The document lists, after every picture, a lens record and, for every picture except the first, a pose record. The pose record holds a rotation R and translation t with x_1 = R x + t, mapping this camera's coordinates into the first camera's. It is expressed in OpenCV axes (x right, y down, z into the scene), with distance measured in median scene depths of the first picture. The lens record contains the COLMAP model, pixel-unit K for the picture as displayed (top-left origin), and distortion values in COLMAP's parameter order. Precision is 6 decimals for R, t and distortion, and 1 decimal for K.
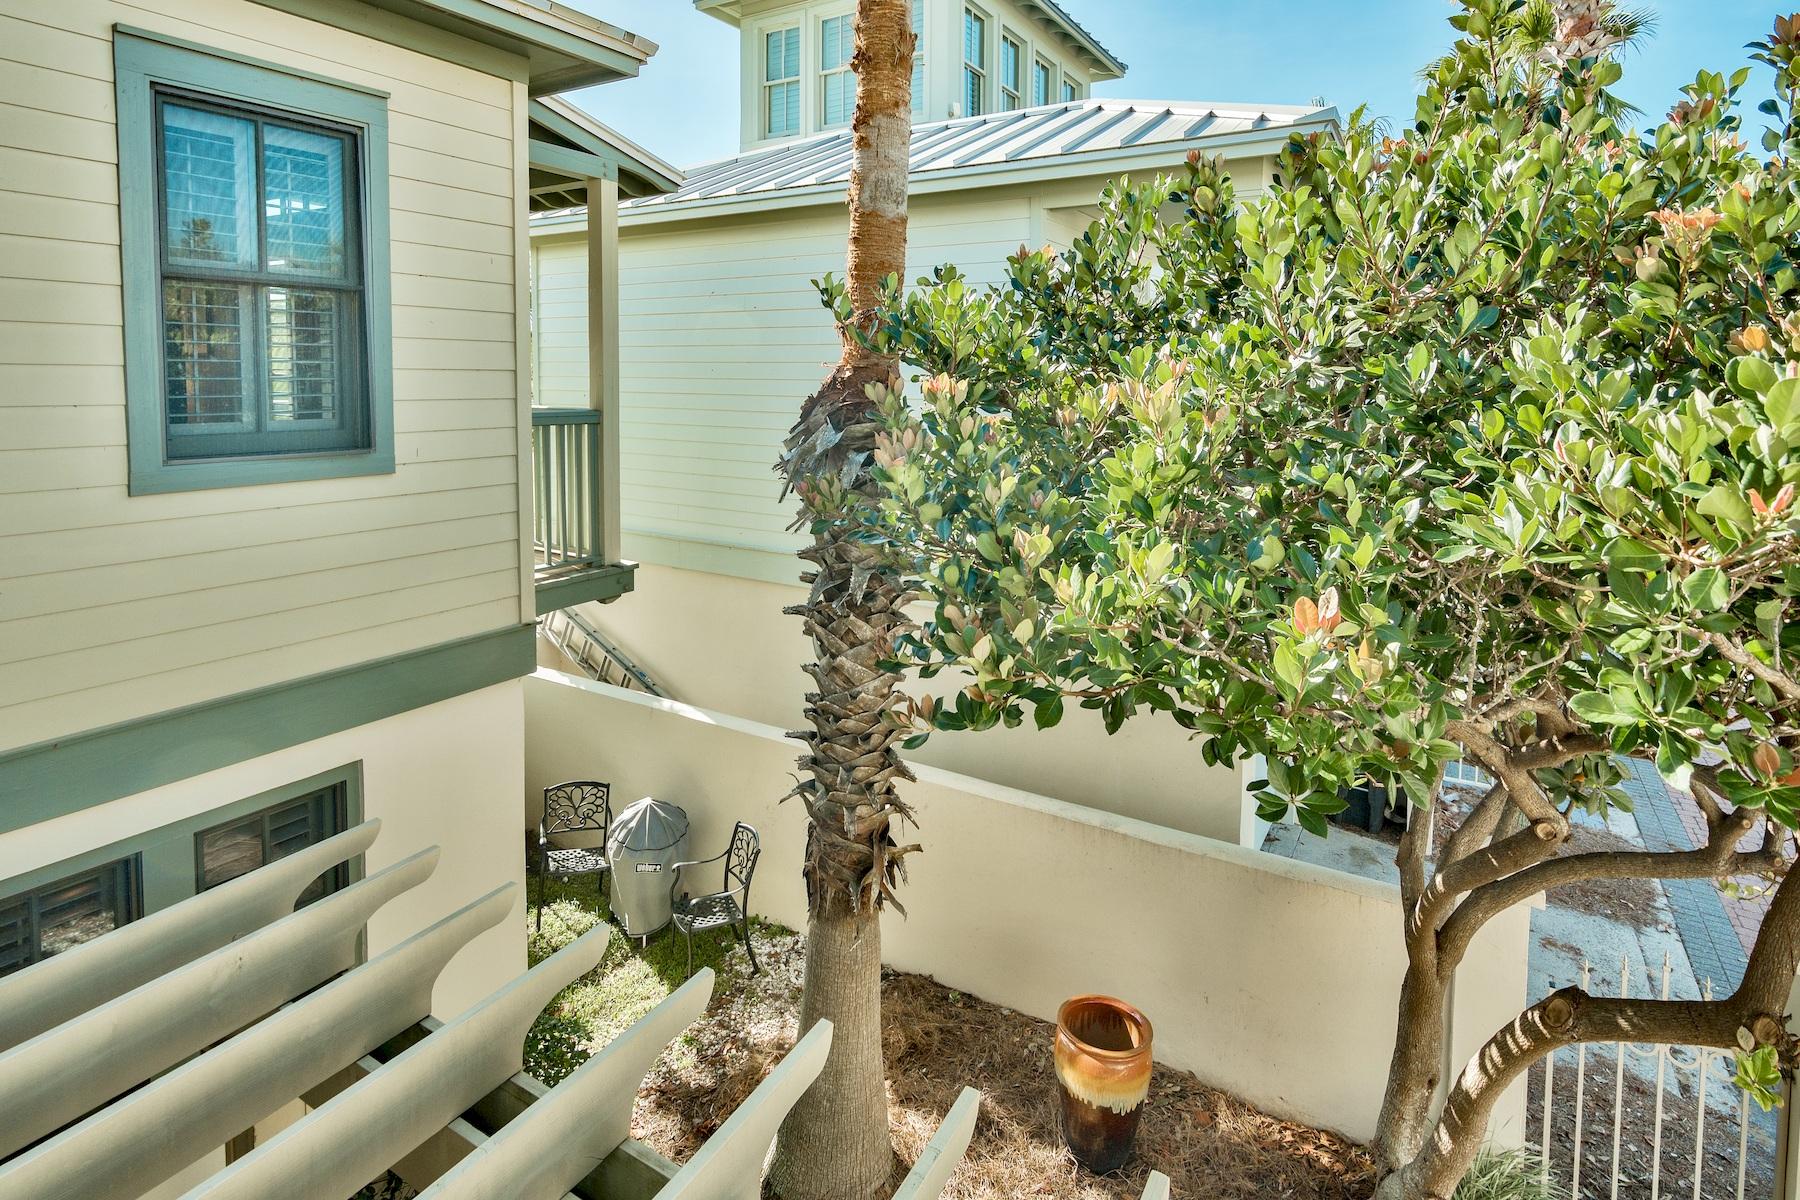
lens RADIAL K [[899.2, 0, 920.2], [0, 899.2, 418.8], [0, 0, 1]] dist [-0.002571, -0.001314]
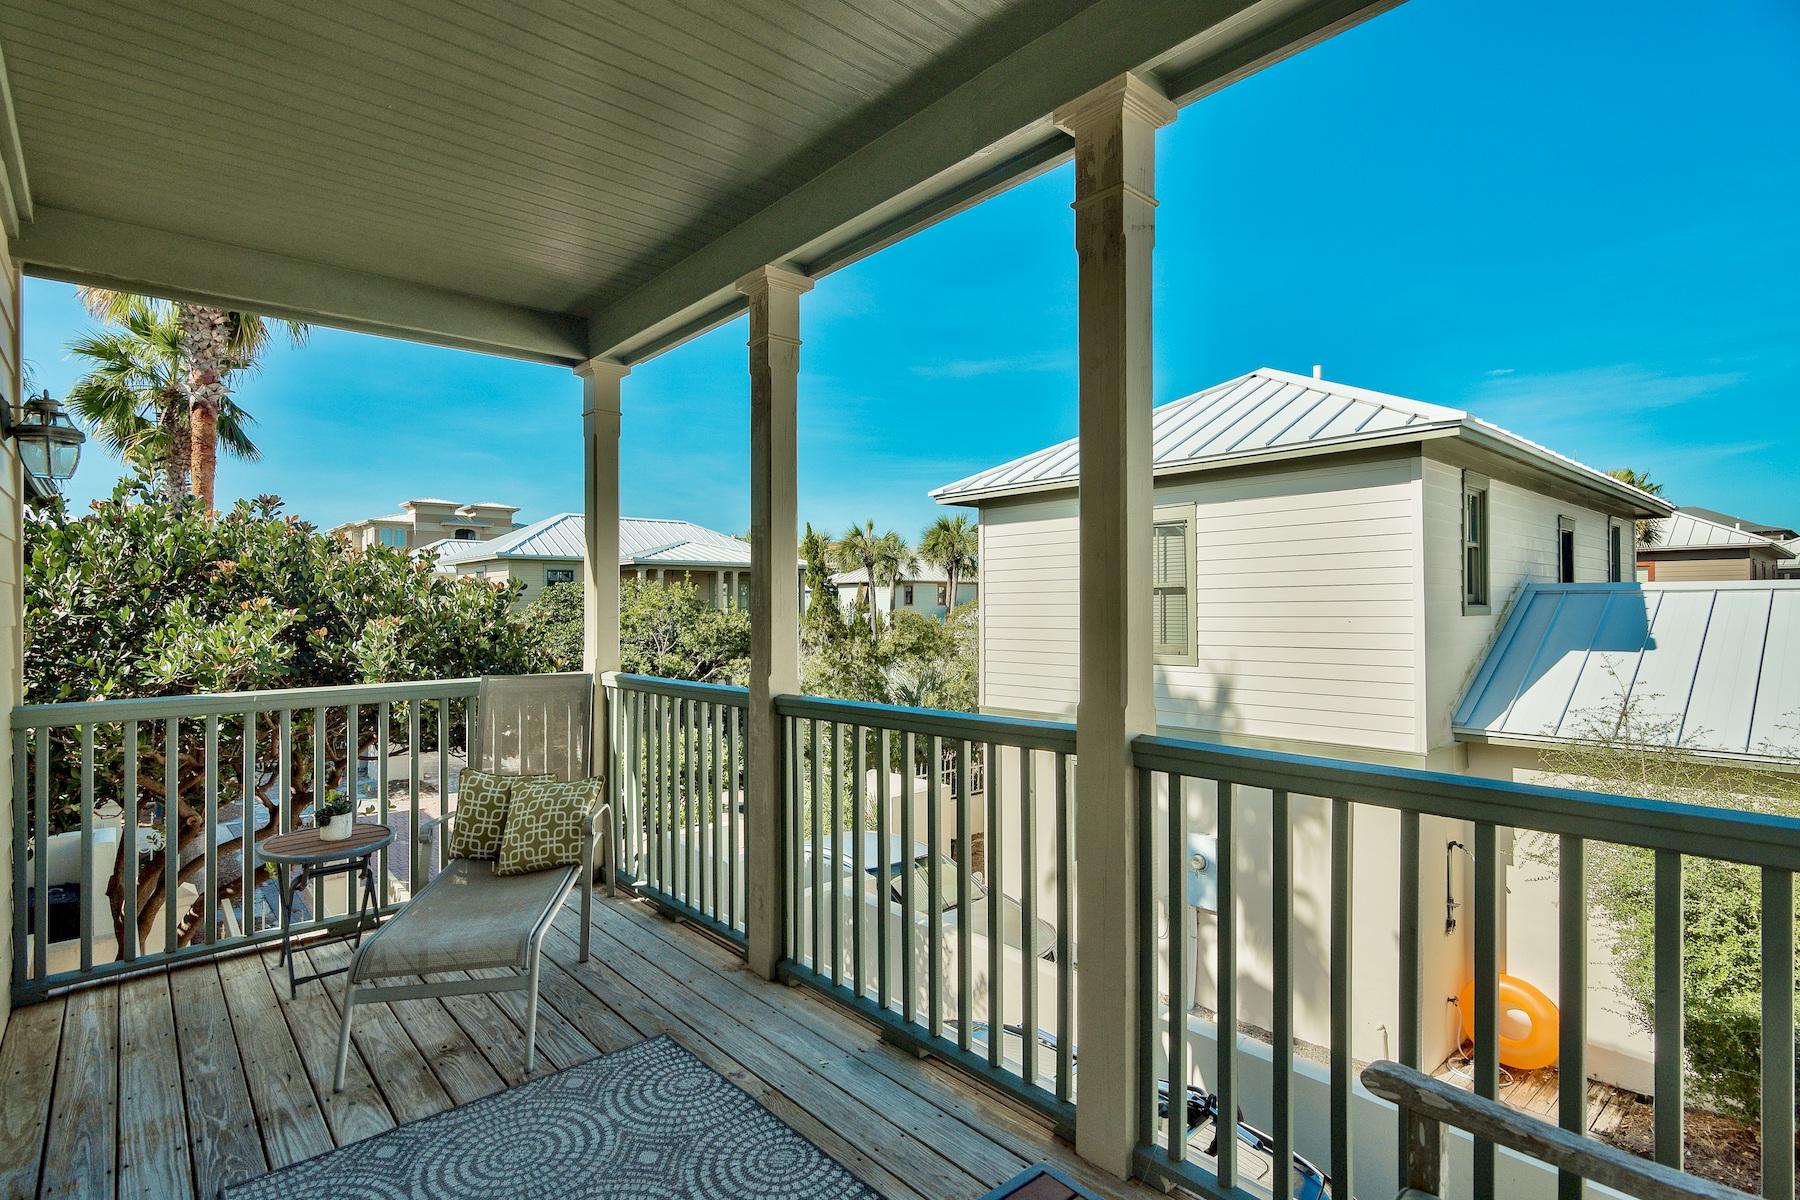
lens RADIAL K [[899.2, 0, 910.3], [0, 899.2, 598.4], [0, 0, 1]] dist [-0.002571, -0.001314]
pose [[0.290898, -0.004226, 0.956745, -1.132672], [0.049820, 0.998701, -0.010736, 0.029942], [-0.955456, 0.050788, 0.290730, -1.719003]]
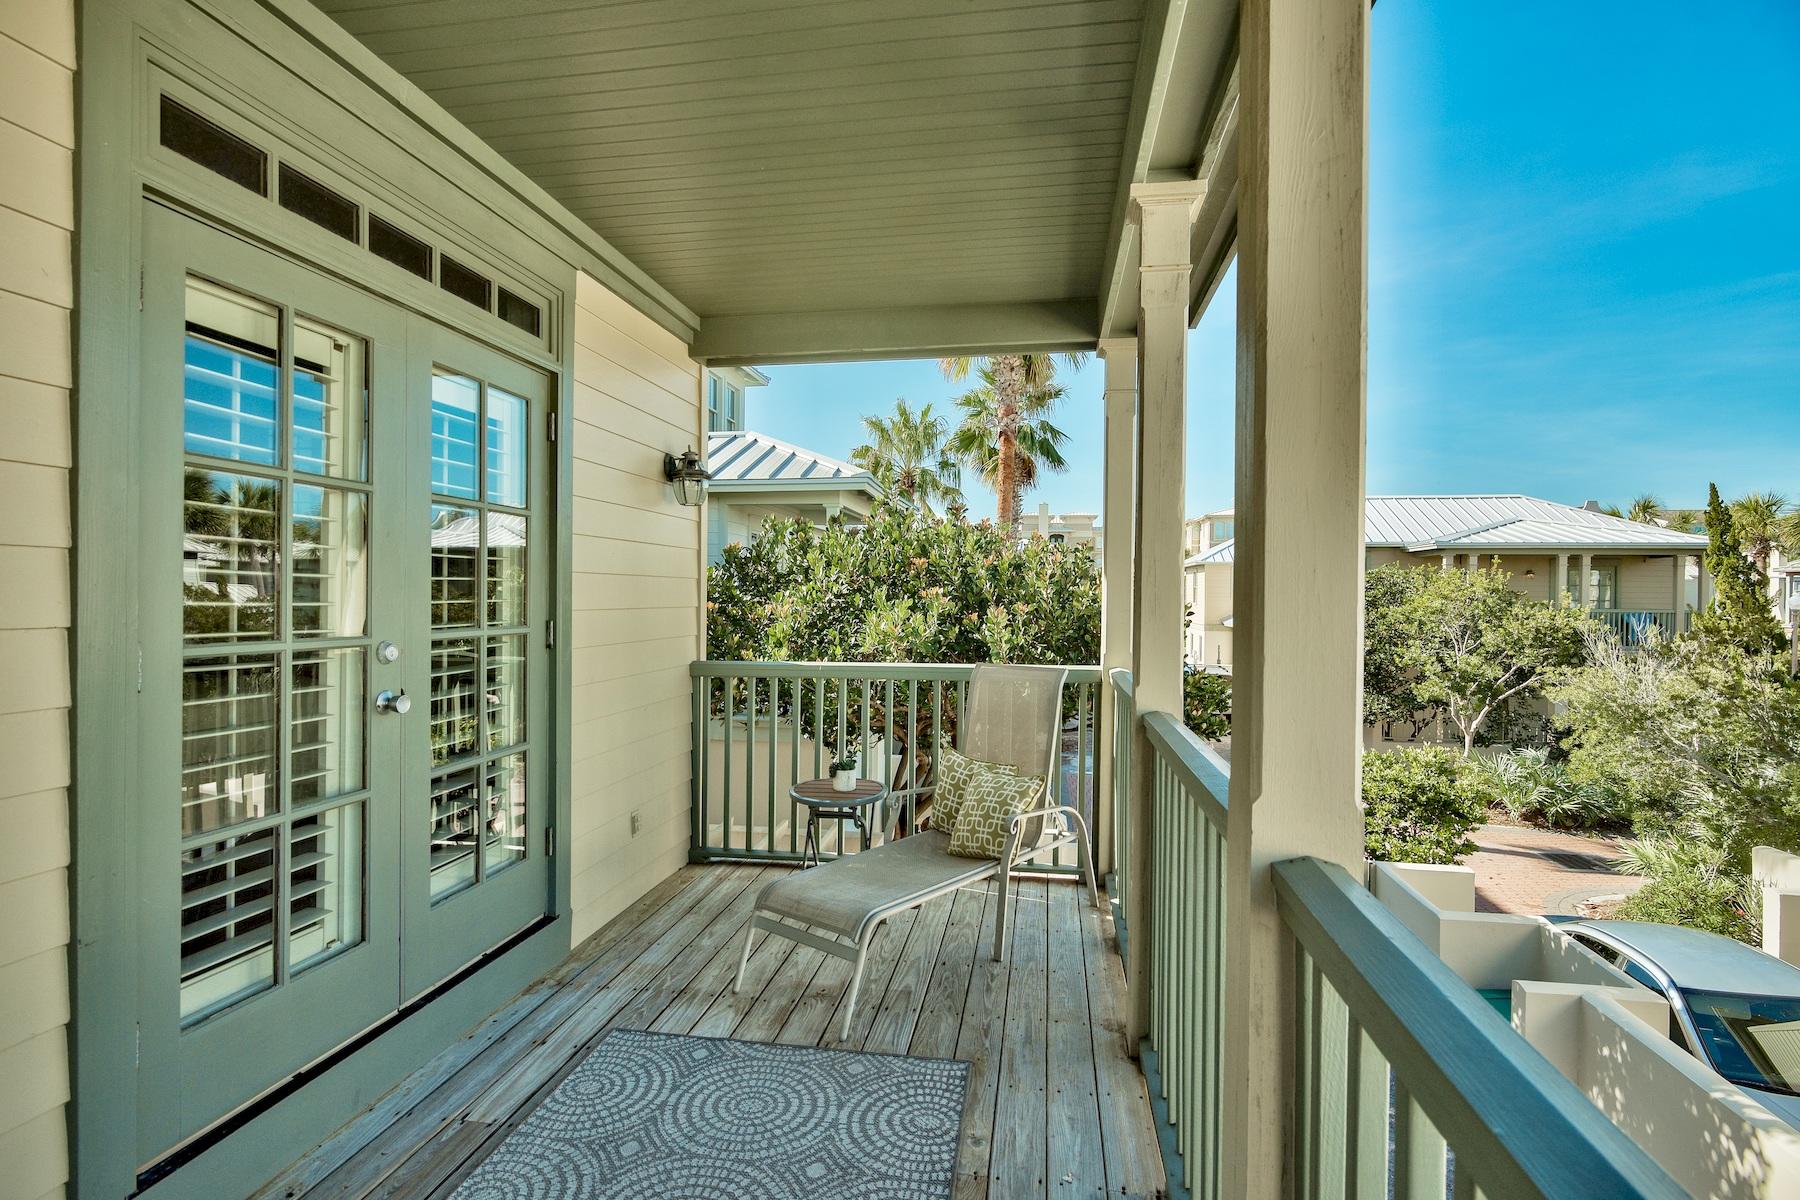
lens RADIAL K [[899.2, 0, 899.6], [0, 899.2, 596.0], [0, 0, 1]] dist [-0.002571, -0.001314]
pose [[0.933498, -0.004498, 0.358555, -0.490061], [0.017756, 0.999274, -0.033694, 0.042341], [-0.358143, 0.037820, 0.932900, -2.095941]]
